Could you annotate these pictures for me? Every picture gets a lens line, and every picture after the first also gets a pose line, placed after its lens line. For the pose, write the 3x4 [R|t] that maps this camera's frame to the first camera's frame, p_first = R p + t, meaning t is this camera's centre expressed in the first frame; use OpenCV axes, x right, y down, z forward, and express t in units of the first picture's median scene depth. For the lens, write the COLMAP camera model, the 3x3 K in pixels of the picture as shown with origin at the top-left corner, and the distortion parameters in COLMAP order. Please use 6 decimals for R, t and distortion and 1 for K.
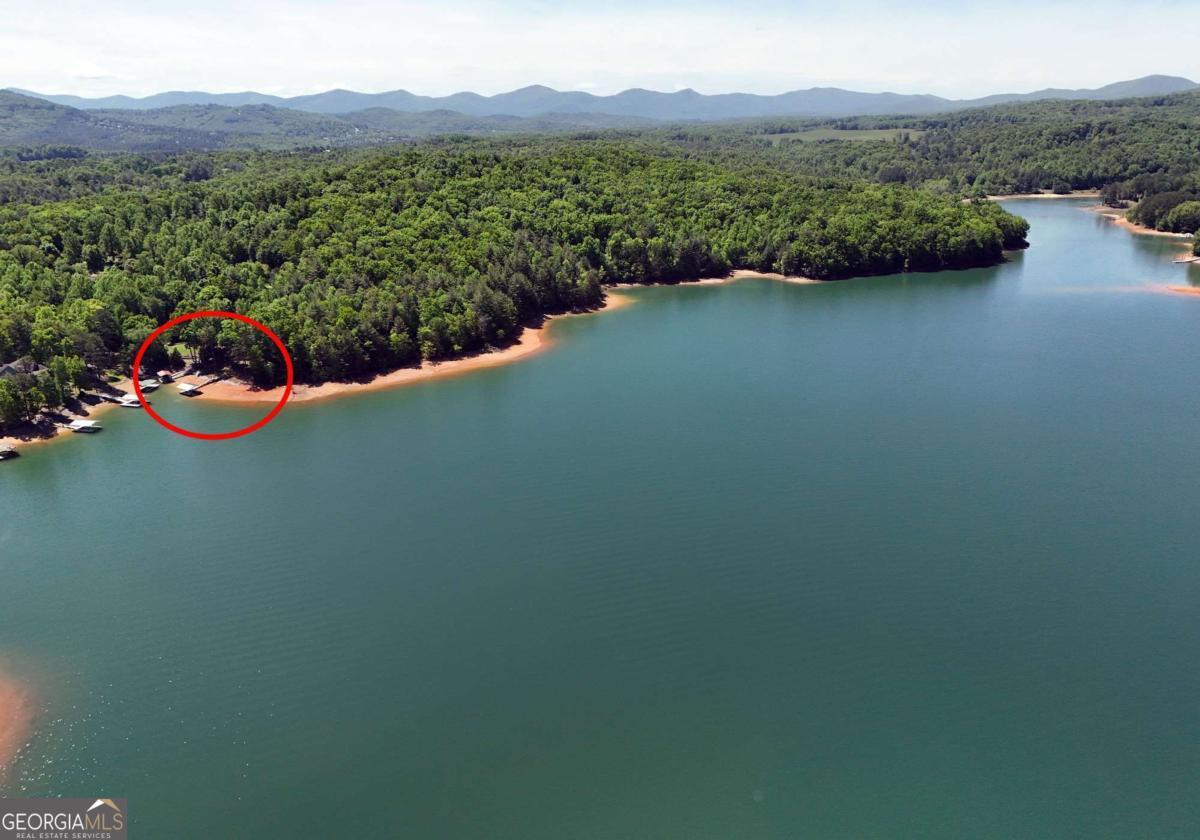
lens RADIAL K [[849.0, 0, 600.0], [0, 849.0, 420.0], [0, 0, 1]] dist [0.062026, -0.083650]
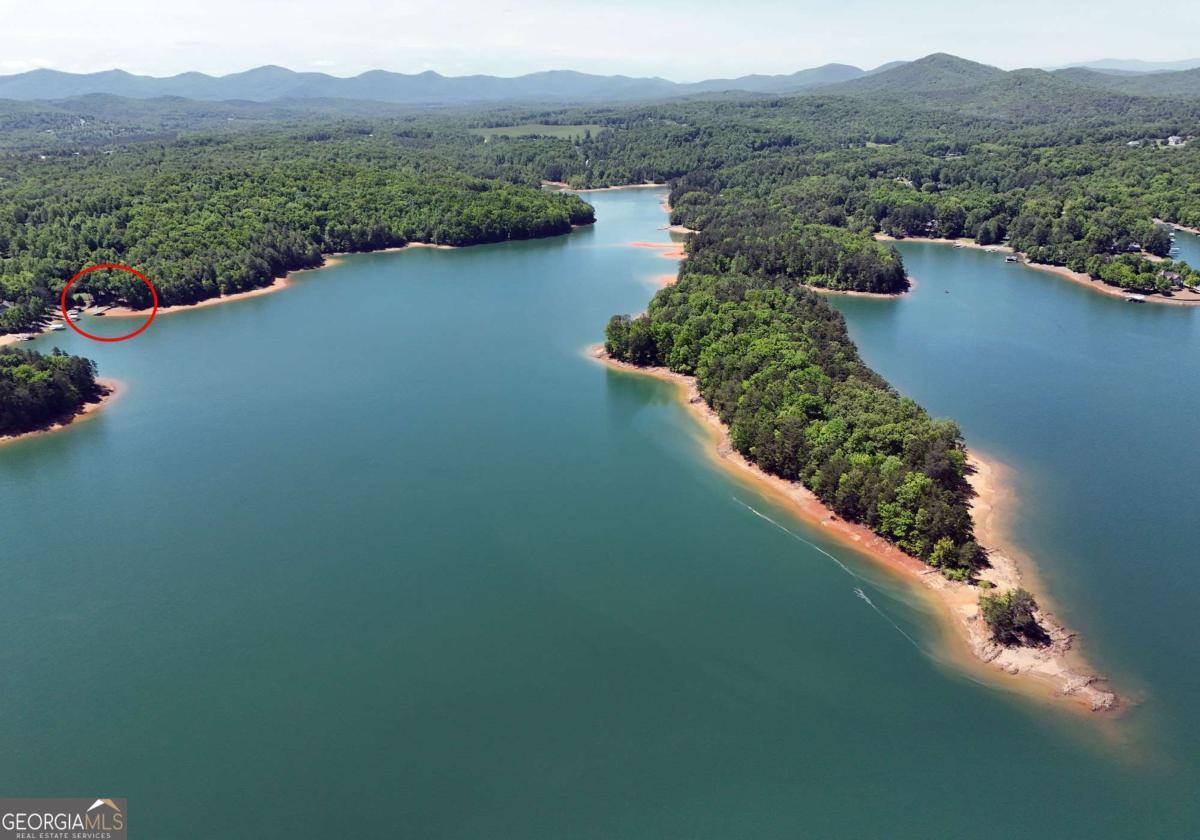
lens RADIAL K [[849.0, 0, 600.0], [0, 849.0, 420.0], [0, 0, 1]] dist [0.062026, -0.083650]
pose [[0.963593, -0.095604, 0.249697, 0.071940], [0.089608, 0.995351, 0.035298, 0.149022], [-0.251911, -0.011638, 0.967681, -0.738176]]
